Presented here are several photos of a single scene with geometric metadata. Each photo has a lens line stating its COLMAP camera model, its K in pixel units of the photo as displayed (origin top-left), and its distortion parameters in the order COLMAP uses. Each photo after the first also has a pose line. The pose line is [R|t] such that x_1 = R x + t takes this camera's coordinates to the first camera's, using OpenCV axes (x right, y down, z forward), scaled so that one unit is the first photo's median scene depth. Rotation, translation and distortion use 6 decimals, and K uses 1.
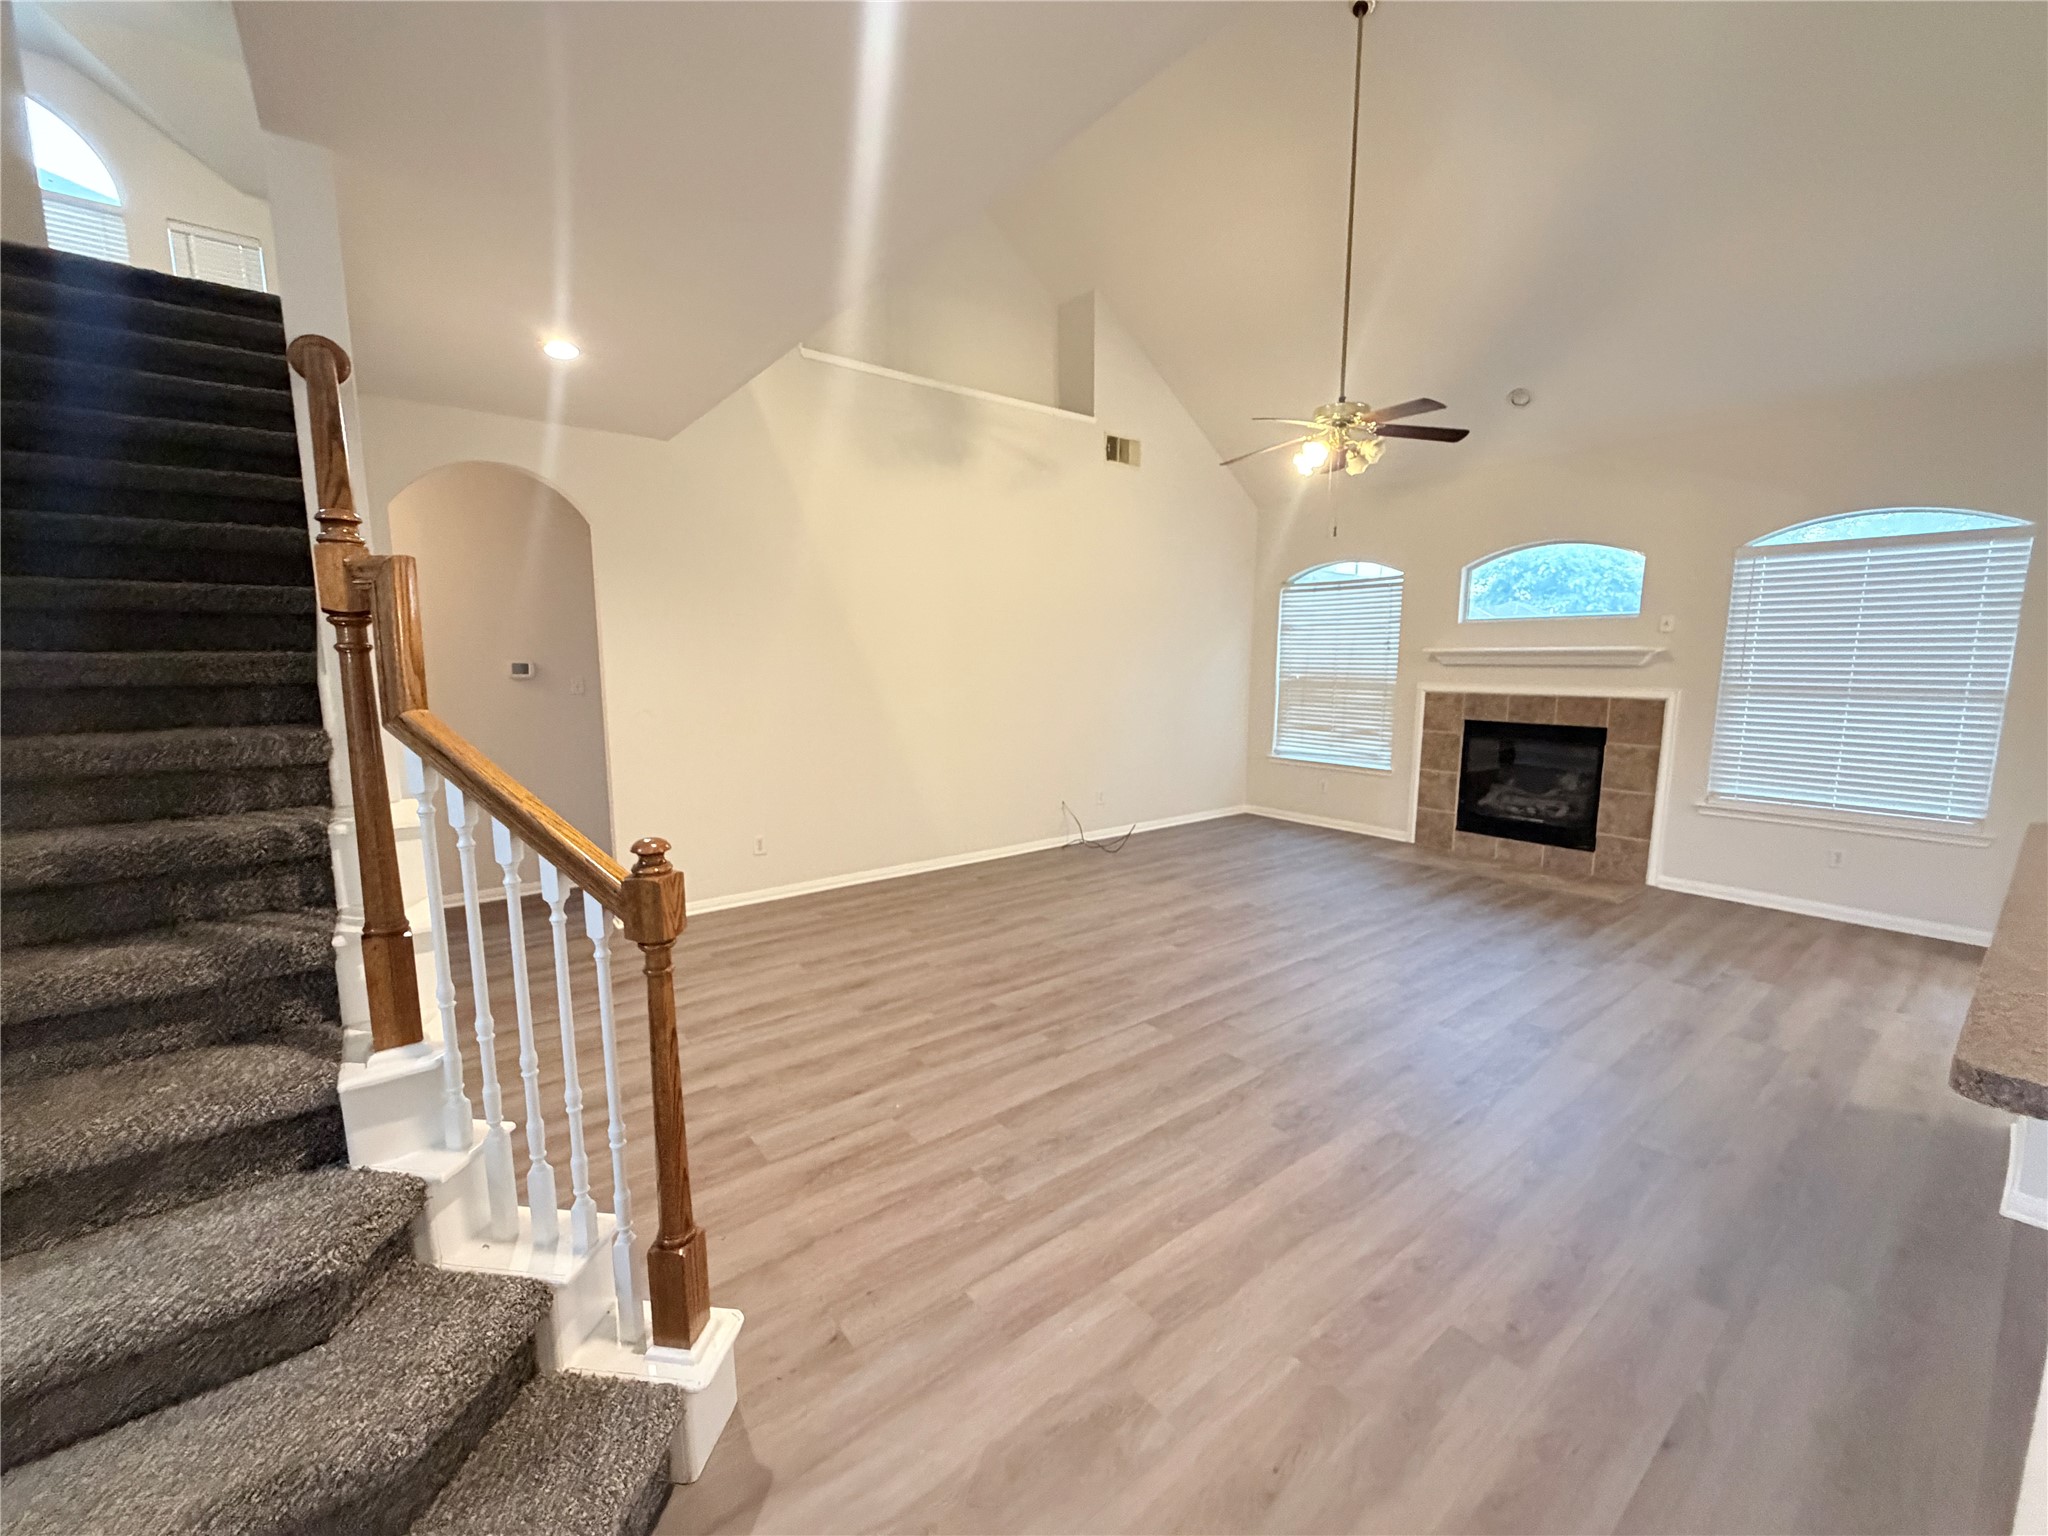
lens RADIAL K [[817.6, 0, 1017.2], [0, 817.6, 771.1], [0, 0, 1]] dist [-0.000864, 0.000159]
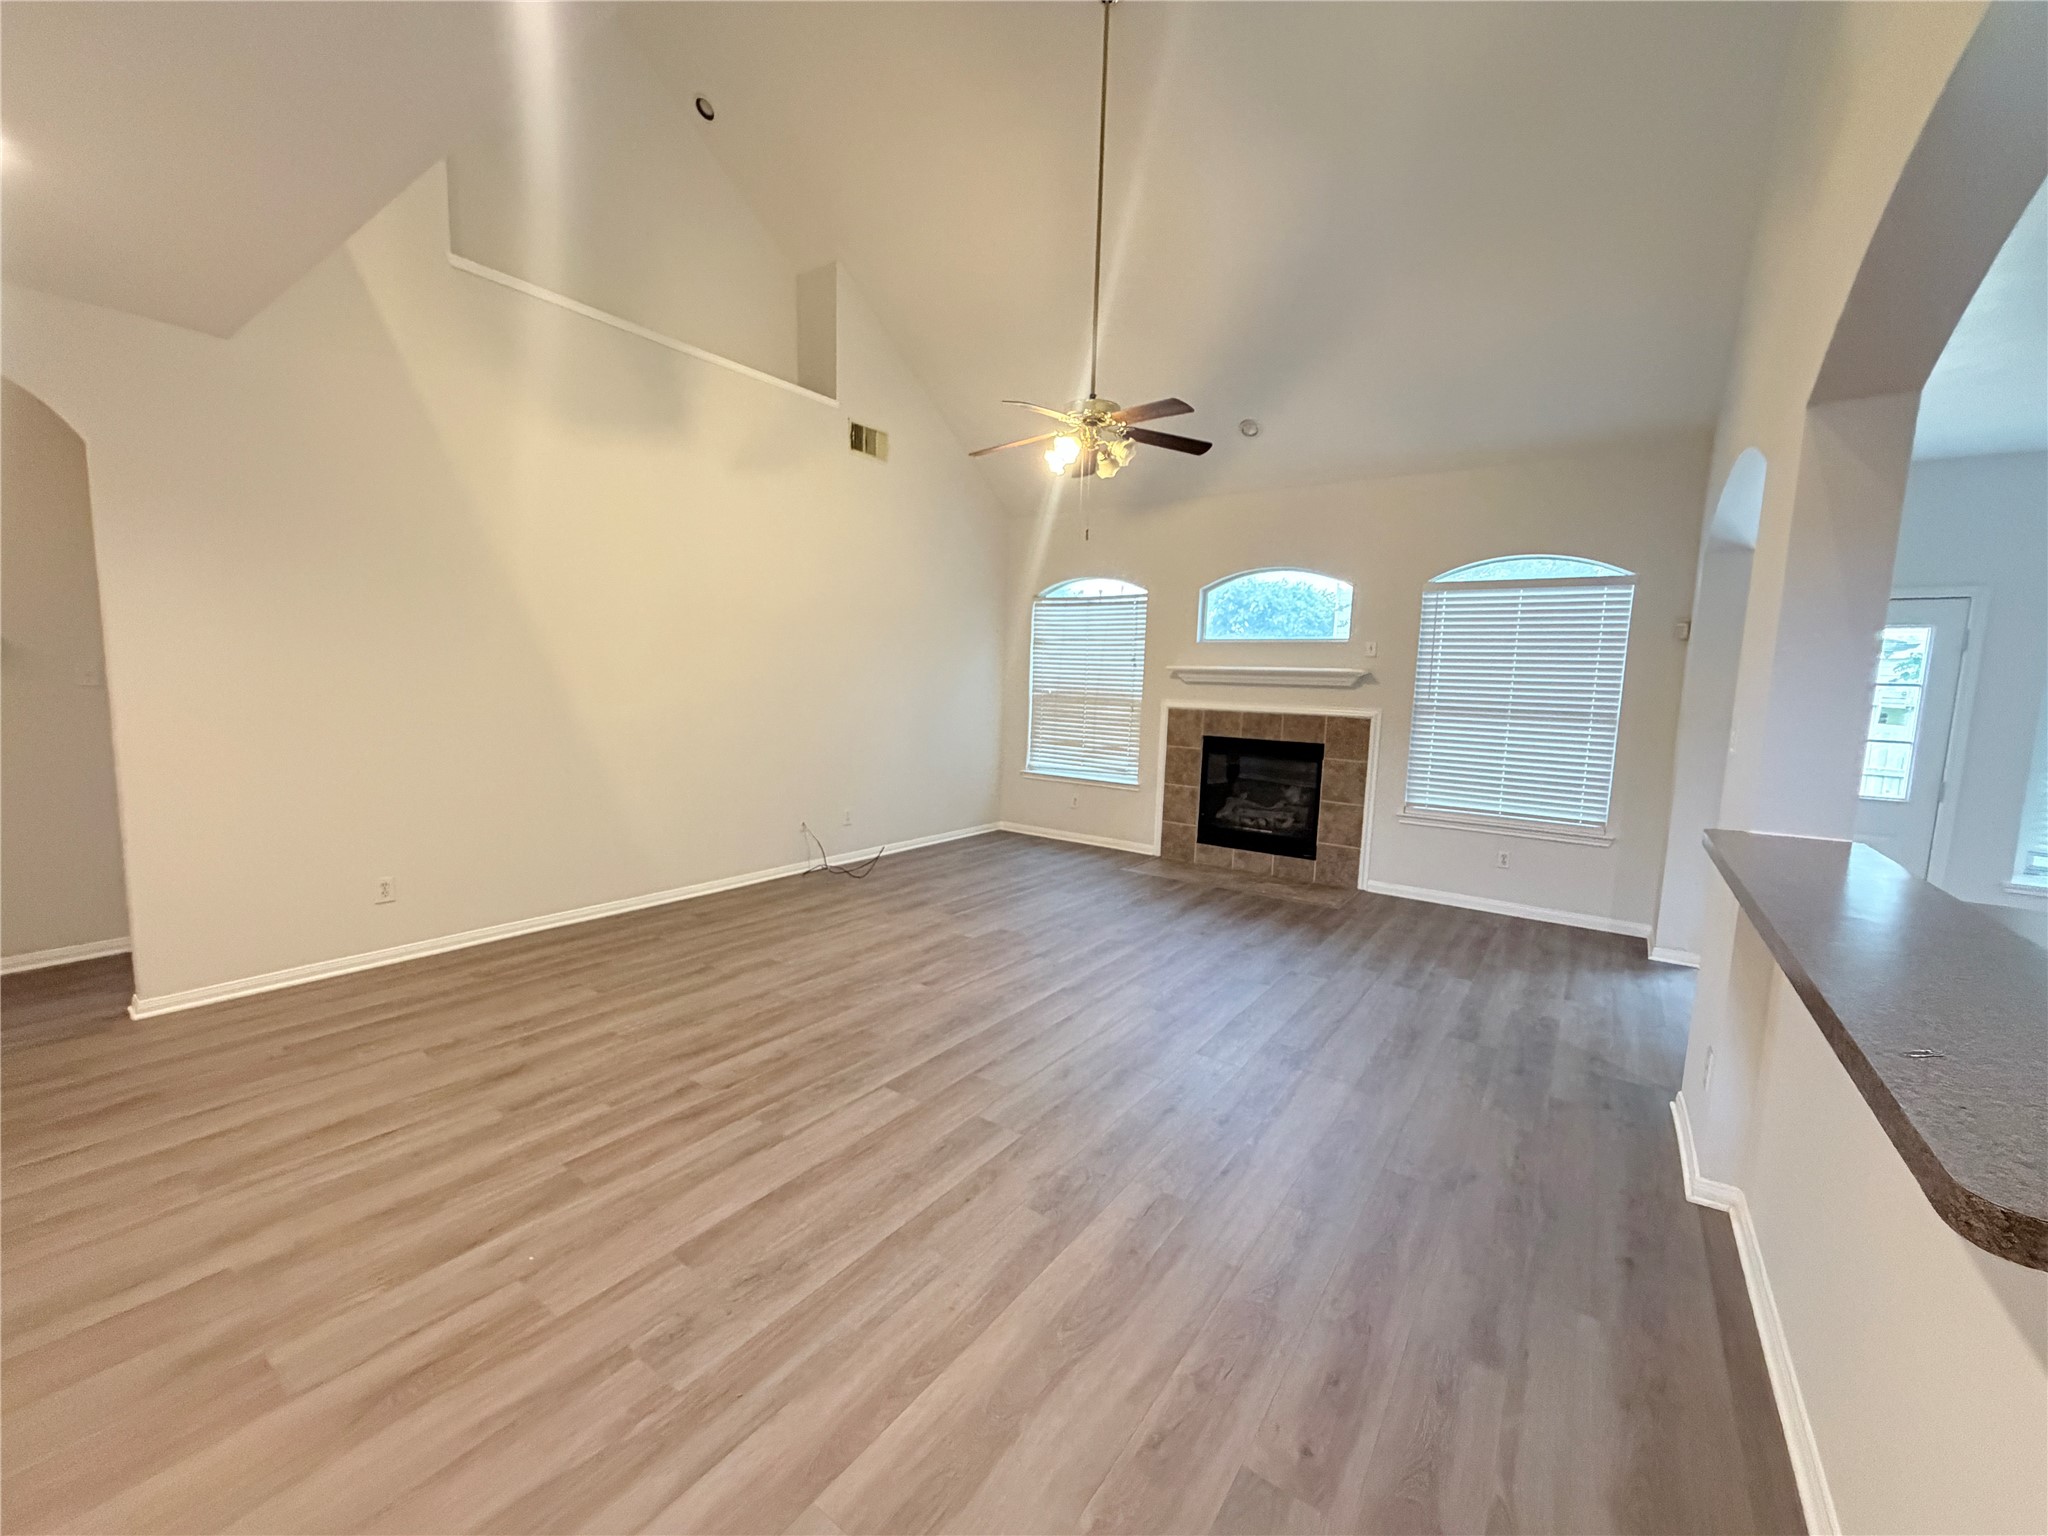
lens RADIAL K [[817.6, 0, 1017.2], [0, 817.6, 771.1], [0, 0, 1]] dist [-0.000864, 0.000159]
pose [[0.958055, -0.002785, 0.286571, 0.039287], [0.008733, 0.999772, -0.019479, 0.000029], [-0.286451, 0.021165, 0.957861, 0.123456]]
